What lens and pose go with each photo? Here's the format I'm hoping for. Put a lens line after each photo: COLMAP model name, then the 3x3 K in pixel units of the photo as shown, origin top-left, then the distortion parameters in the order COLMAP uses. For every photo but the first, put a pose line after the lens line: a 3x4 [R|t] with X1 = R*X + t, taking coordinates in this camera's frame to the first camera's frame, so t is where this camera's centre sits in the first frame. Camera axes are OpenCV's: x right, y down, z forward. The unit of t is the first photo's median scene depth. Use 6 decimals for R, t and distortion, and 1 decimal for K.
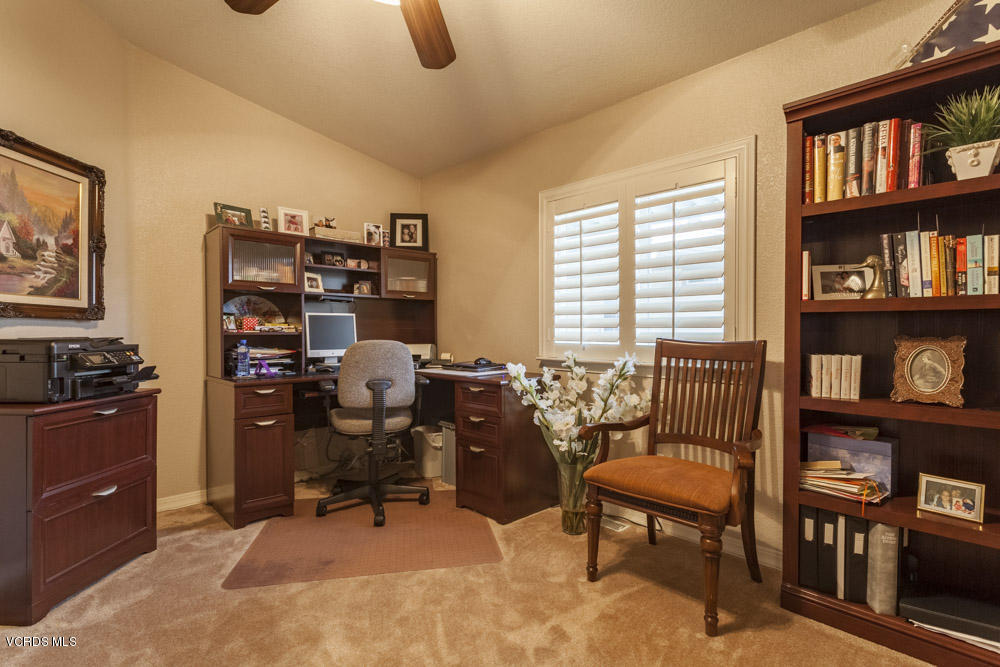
lens RADIAL K [[483.5, 0, 501.2], [0, 483.5, 334.4], [0, 0, 1]] dist [-0.000049, 0.000313]
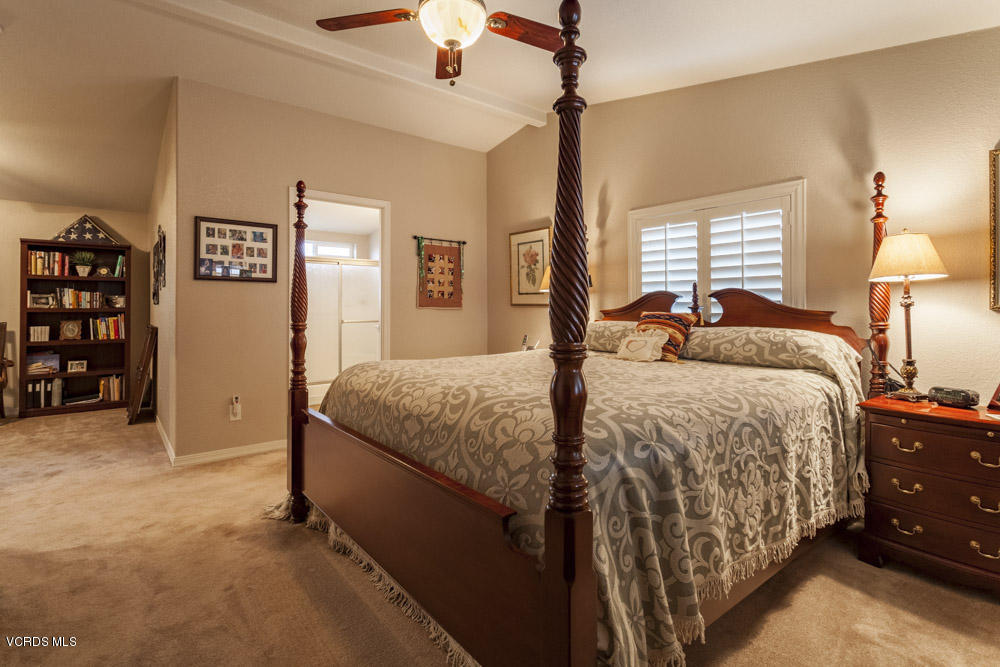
lens RADIAL K [[483.5, 0, 489.6], [0, 483.5, 304.0], [0, 0, 1]] dist [-0.000049, 0.000313]
pose [[0.105571, 0.006096, 0.994393, -2.009937], [0.011329, 0.999909, -0.007333, -0.043234], [-0.994347, 0.012040, 0.105492, -2.100893]]
